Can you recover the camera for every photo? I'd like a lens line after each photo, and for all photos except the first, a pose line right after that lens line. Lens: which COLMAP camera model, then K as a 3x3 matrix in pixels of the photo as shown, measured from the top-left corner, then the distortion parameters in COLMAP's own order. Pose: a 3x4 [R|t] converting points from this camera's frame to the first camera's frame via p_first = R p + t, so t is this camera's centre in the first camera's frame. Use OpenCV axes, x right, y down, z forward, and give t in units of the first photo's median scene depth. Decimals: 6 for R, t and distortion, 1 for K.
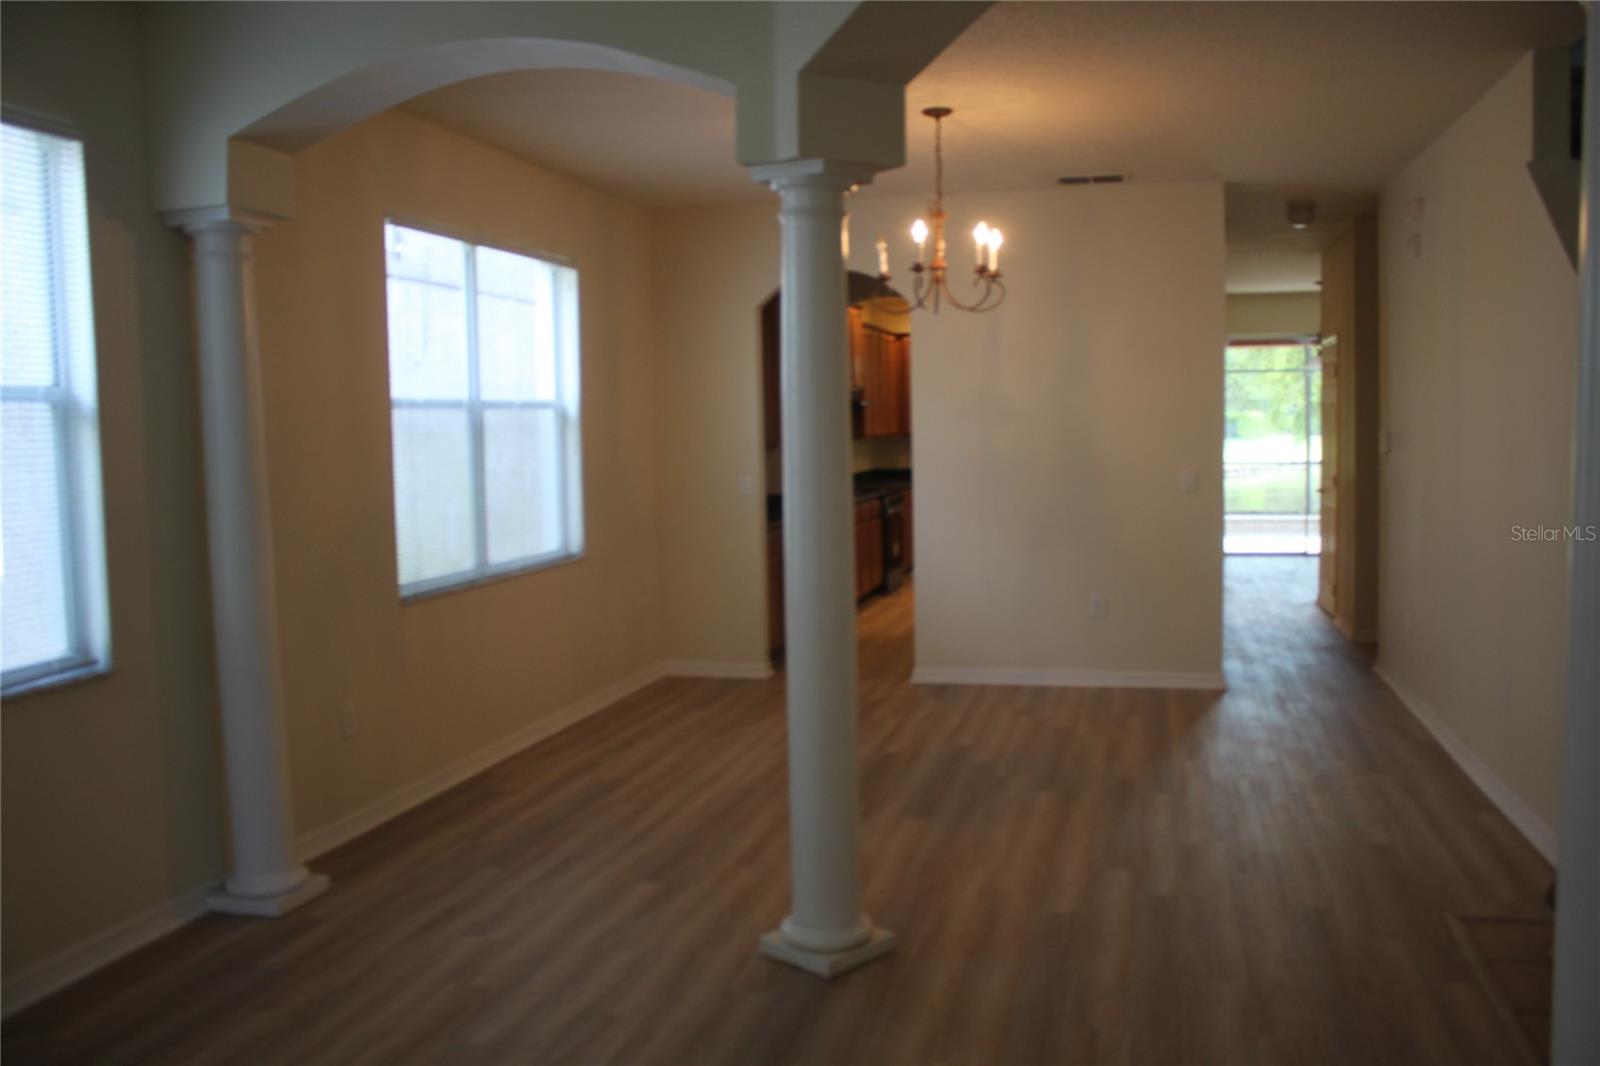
lens RADIAL K [[1334.2, 0, 804.7], [0, 1334.2, 526.0], [0, 0, 1]] dist [-0.091425, -0.013400]
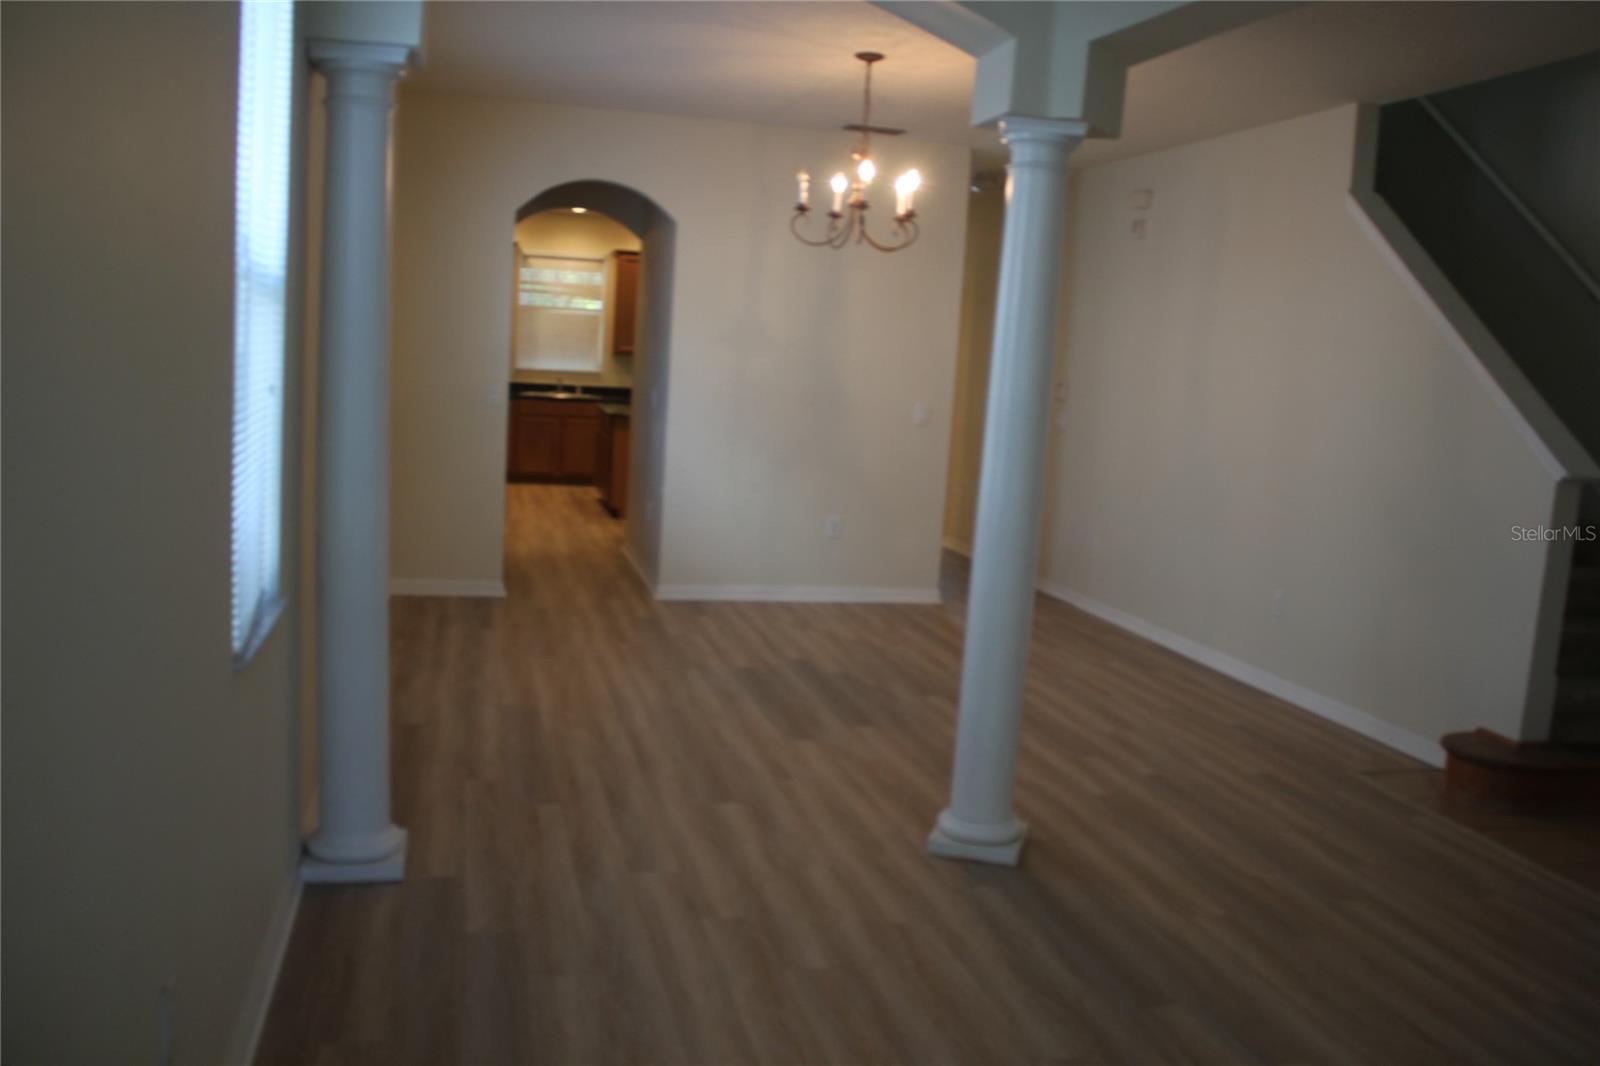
lens RADIAL K [[1334.2, 0, 805.6], [0, 1334.2, 532.7], [0, 0, 1]] dist [-0.091425, -0.013400]
pose [[0.877915, 0.009473, 0.478723, -0.441287], [-0.042842, 0.997348, 0.058832, 0.003139], [-0.476897, -0.072159, 0.875993, 0.084707]]
